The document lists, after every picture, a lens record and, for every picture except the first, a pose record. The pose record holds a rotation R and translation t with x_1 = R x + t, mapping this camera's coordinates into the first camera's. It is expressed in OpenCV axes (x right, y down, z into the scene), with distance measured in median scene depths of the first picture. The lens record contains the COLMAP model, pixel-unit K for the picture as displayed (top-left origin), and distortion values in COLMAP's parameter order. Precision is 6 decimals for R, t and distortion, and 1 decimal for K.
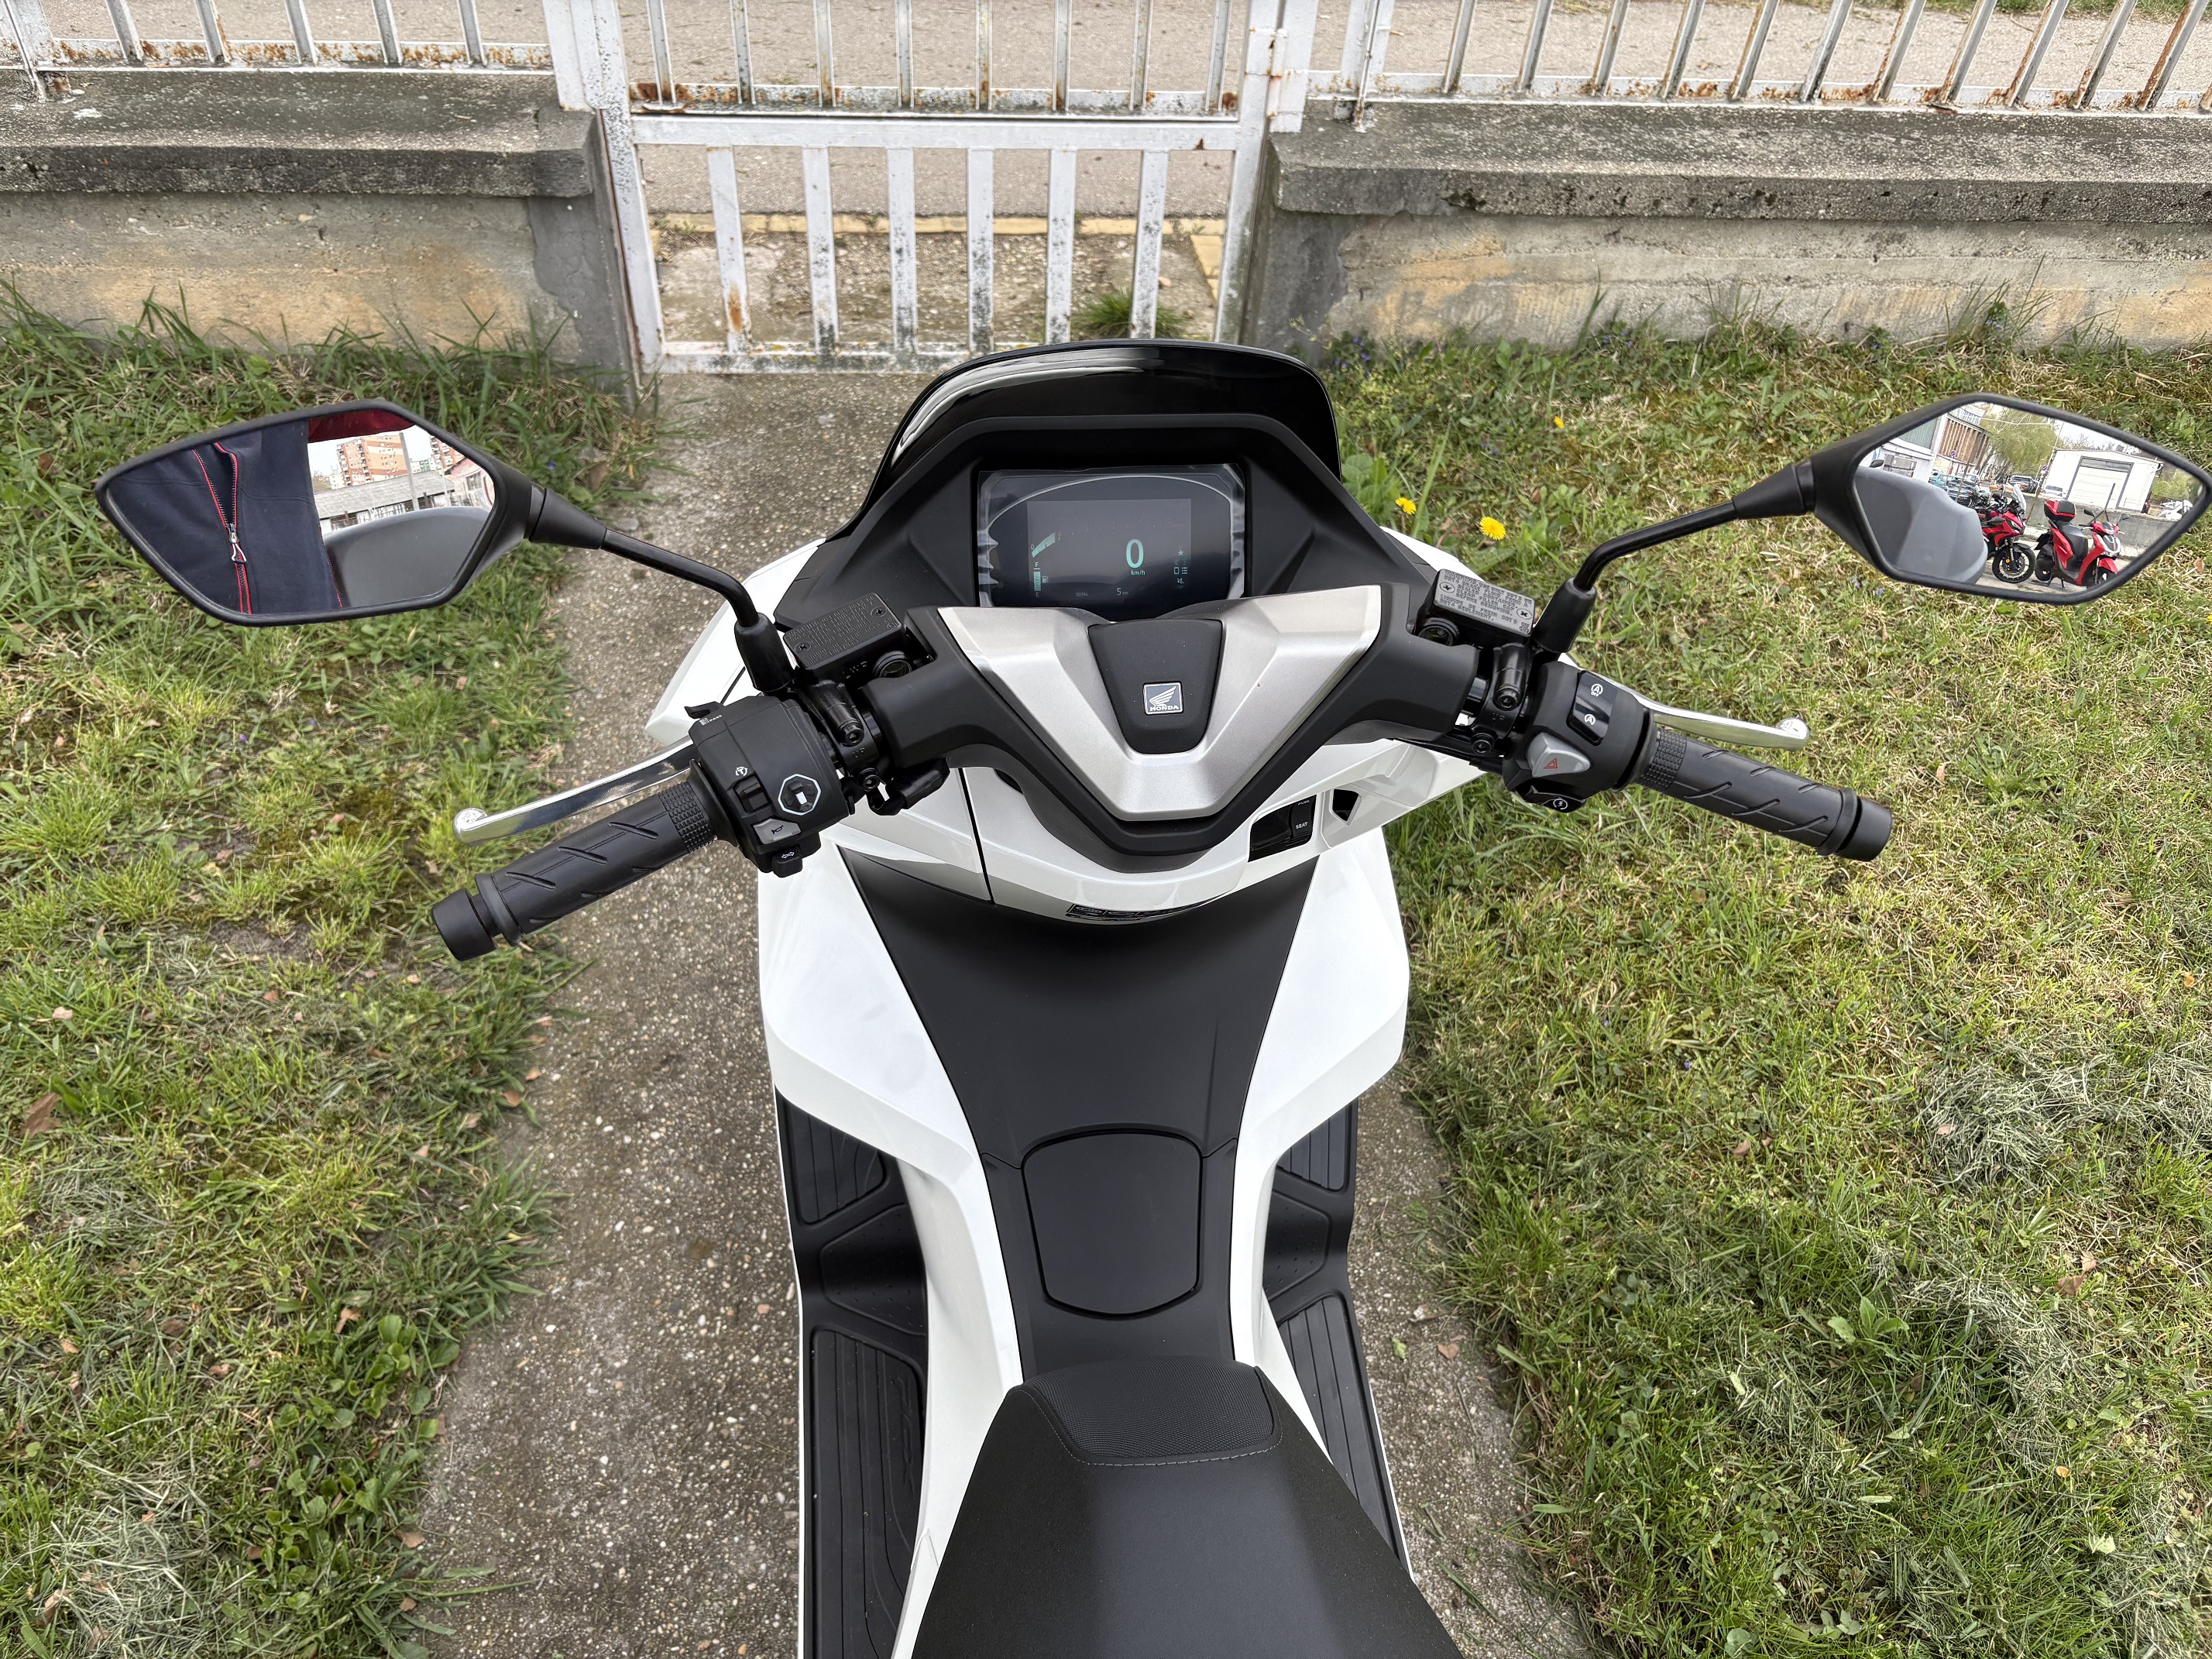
lens RADIAL K [[1639.8, 0, 1106.0], [0, 1639.8, 829.5], [0, 0, 1]] dist [0.064944, 0.002663]
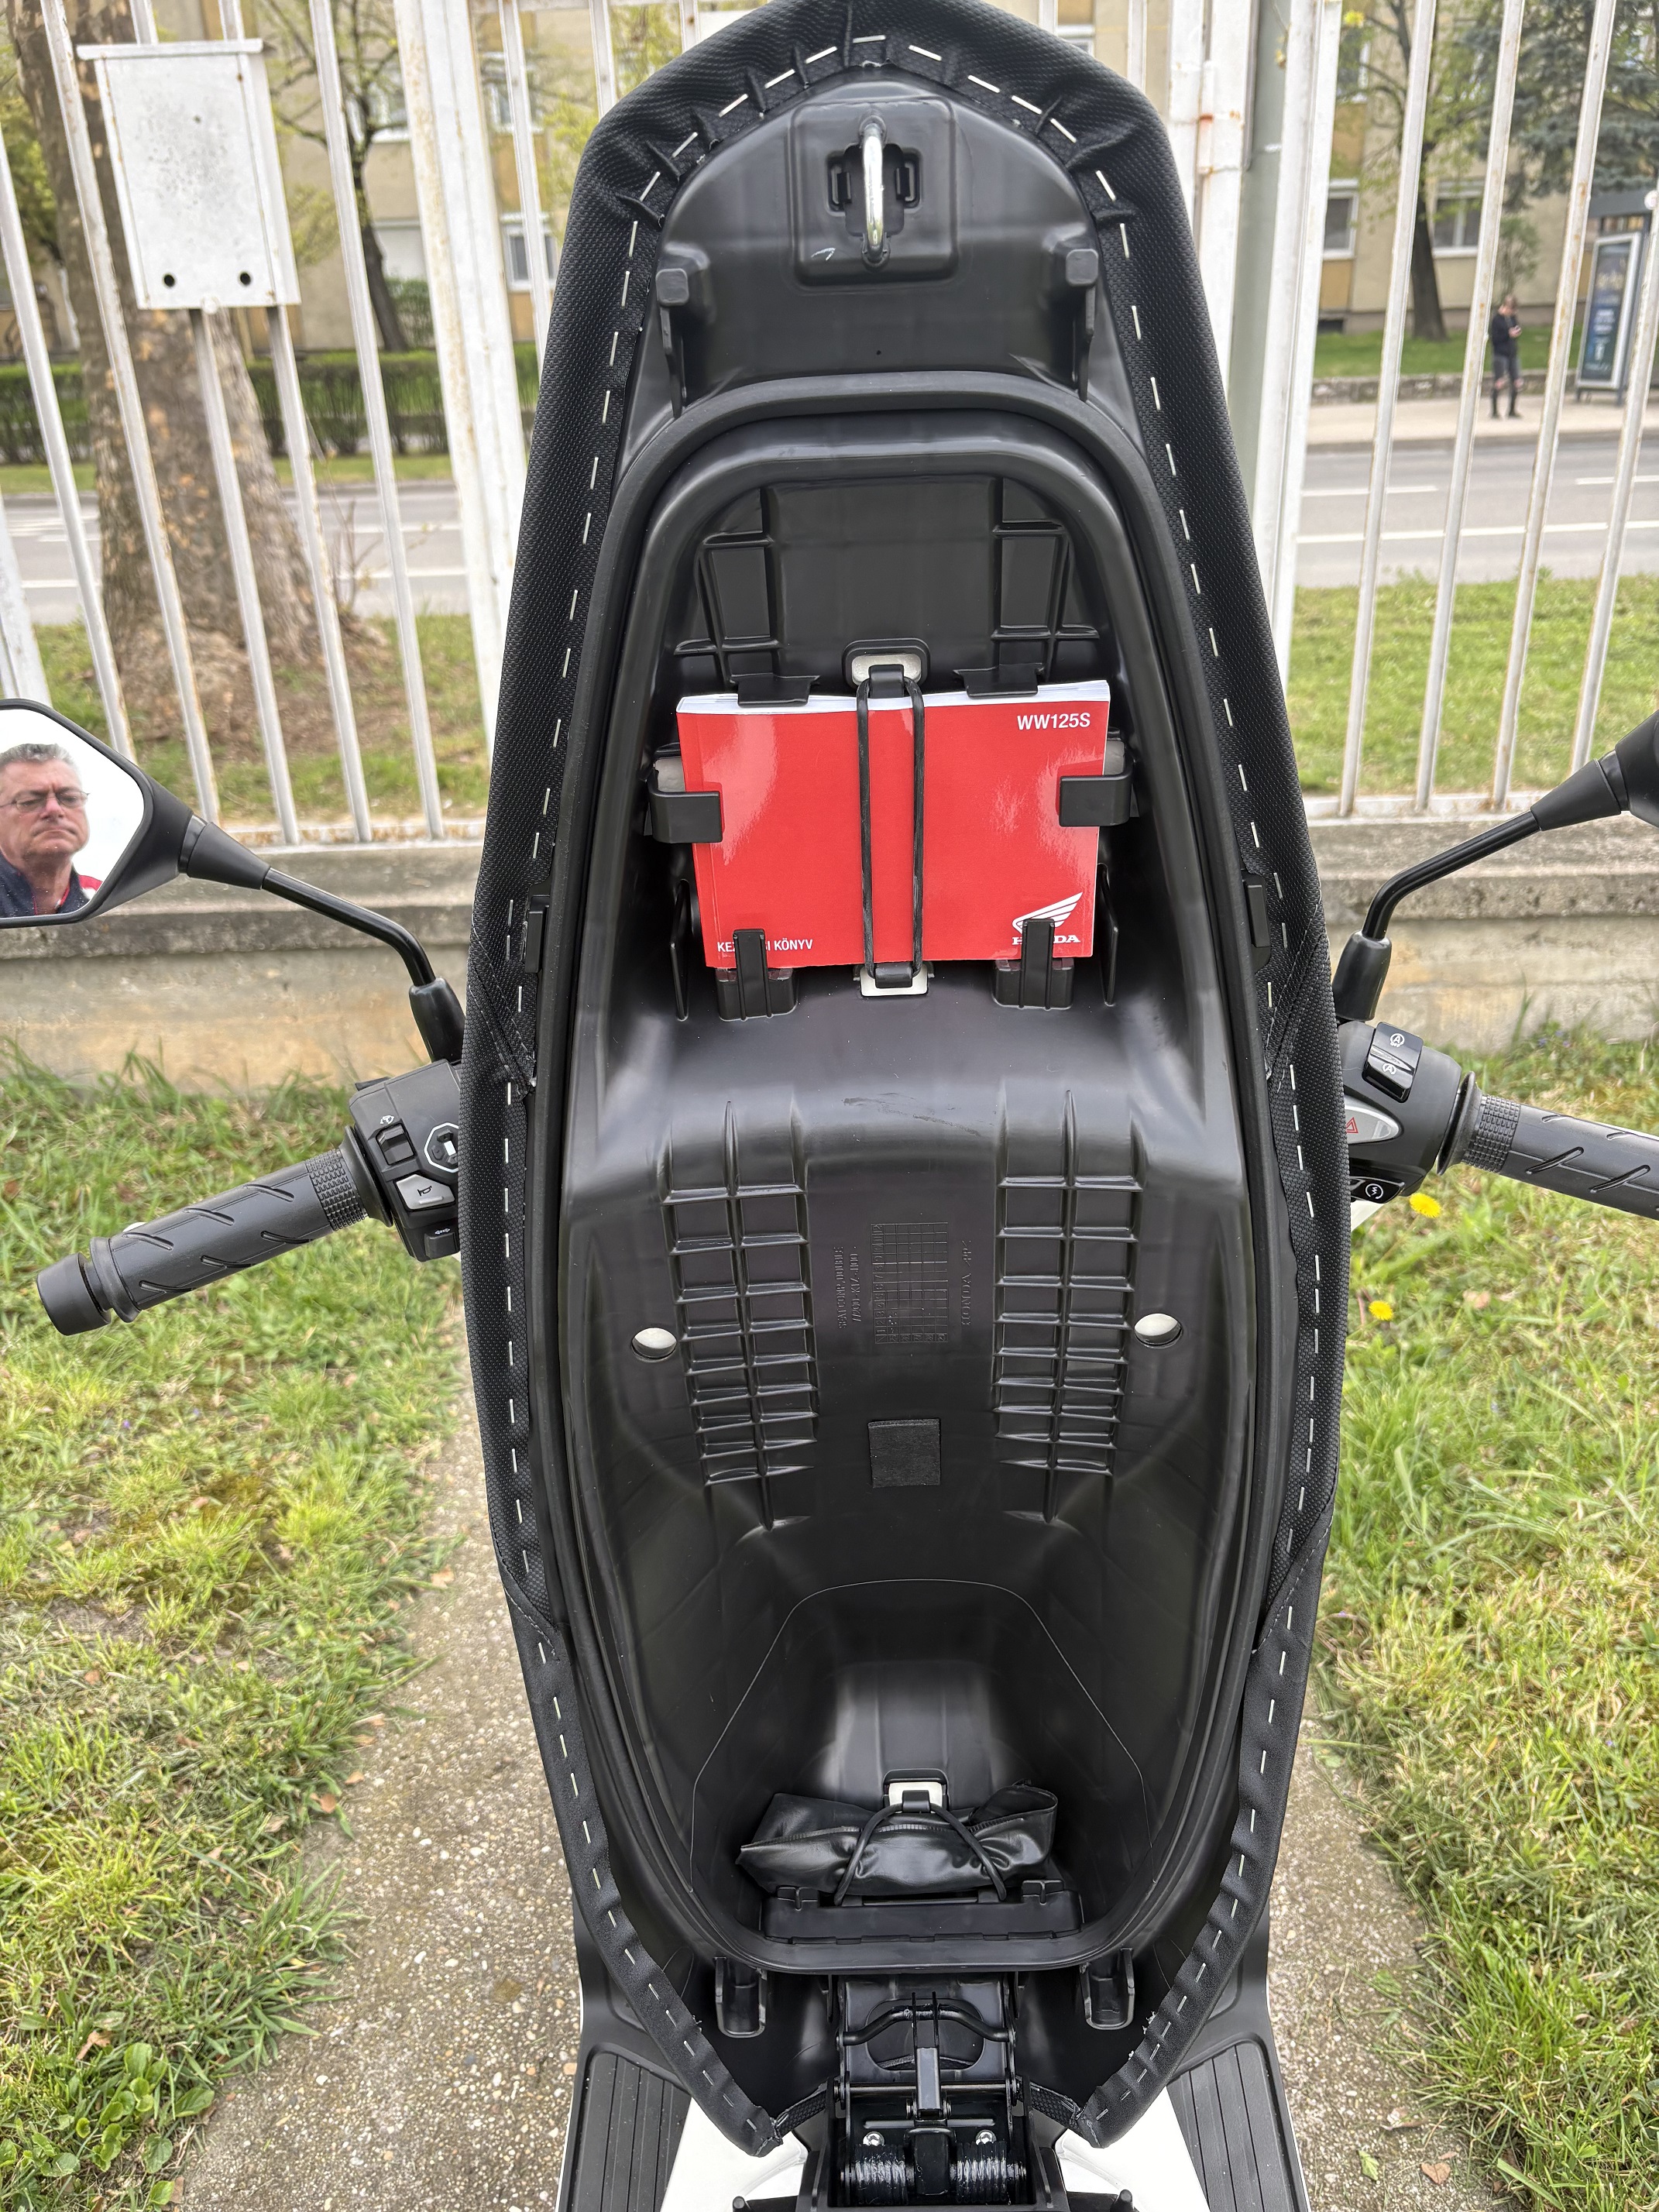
lens RADIAL K [[1675.9, 0, 829.5], [0, 1675.9, 1106.0], [0, 0, 1]] dist [0.050137, 0.001616]
pose [[0.990436, -0.033060, -0.133957, 0.043963], [-0.008893, 0.953555, -0.301088, 0.073373], [0.137689, 0.299399, 0.944141, 0.056551]]
